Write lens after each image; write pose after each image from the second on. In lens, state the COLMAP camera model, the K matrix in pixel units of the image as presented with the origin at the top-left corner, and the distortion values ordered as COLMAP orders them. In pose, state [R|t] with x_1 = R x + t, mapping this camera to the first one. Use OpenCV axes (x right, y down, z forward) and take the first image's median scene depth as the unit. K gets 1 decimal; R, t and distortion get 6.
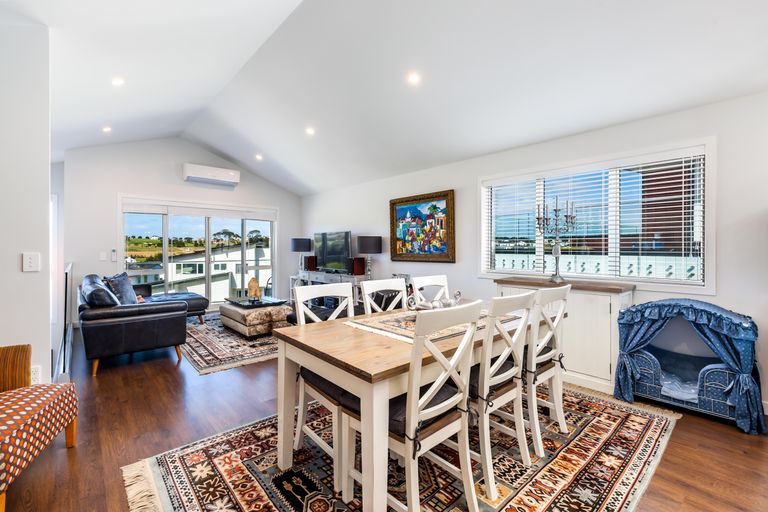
lens RADIAL K [[344.3, 0, 381.4], [0, 344.3, 248.1], [0, 0, 1]] dist [-0.000580, -0.000067]
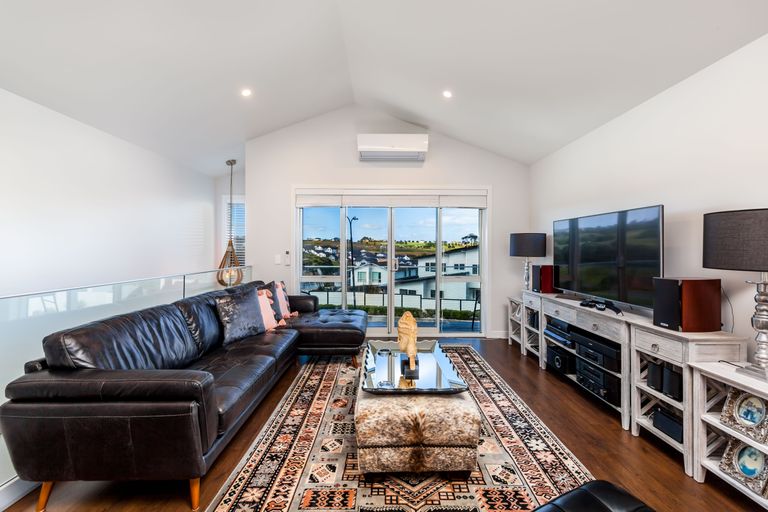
lens RADIAL K [[306.6, 0, 379.4], [0, 306.6, 250.8], [0, 0, 1]] dist [0.003549, 0.000566]
pose [[0.753629, 0.004961, -0.657282, -0.124250], [-0.002103, 0.999985, 0.005136, -0.001613], [0.657297, -0.002488, 0.753628, 0.672943]]
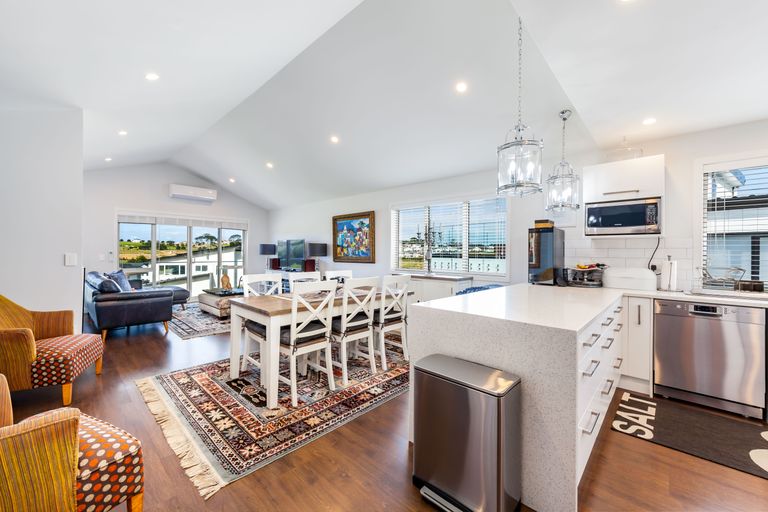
lens RADIAL K [[306.6, 0, 379.4], [0, 306.6, 250.8], [0, 0, 1]] dist [0.003549, 0.000566]
pose [[0.996263, 0.007193, 0.086068, 0.114953], [-0.006794, 0.999965, -0.004920, -0.001527], [-0.086100, 0.004317, 0.996277, -0.225571]]
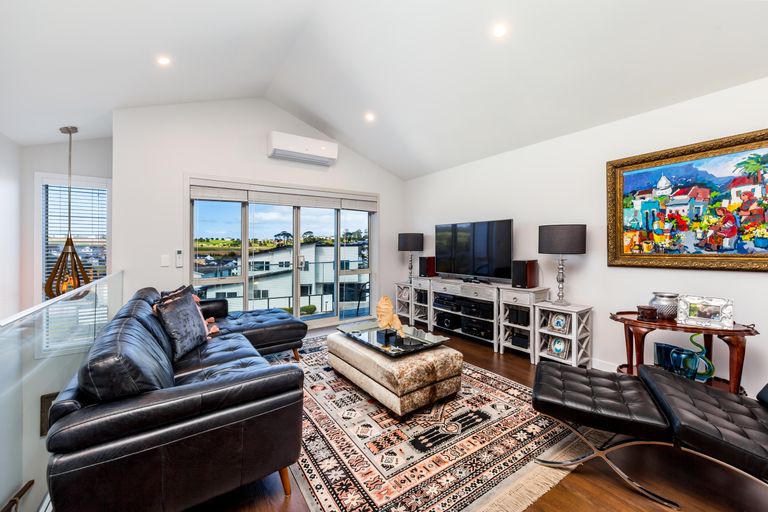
lens RADIAL K [[306.6, 0, 379.4], [0, 306.6, 250.8], [0, 0, 1]] dist [0.003549, 0.000566]
pose [[0.992161, -0.008428, -0.124678, -0.322743], [0.010430, 0.999827, 0.015413, -0.001493], [0.124526, -0.016593, 0.992078, 0.483519]]
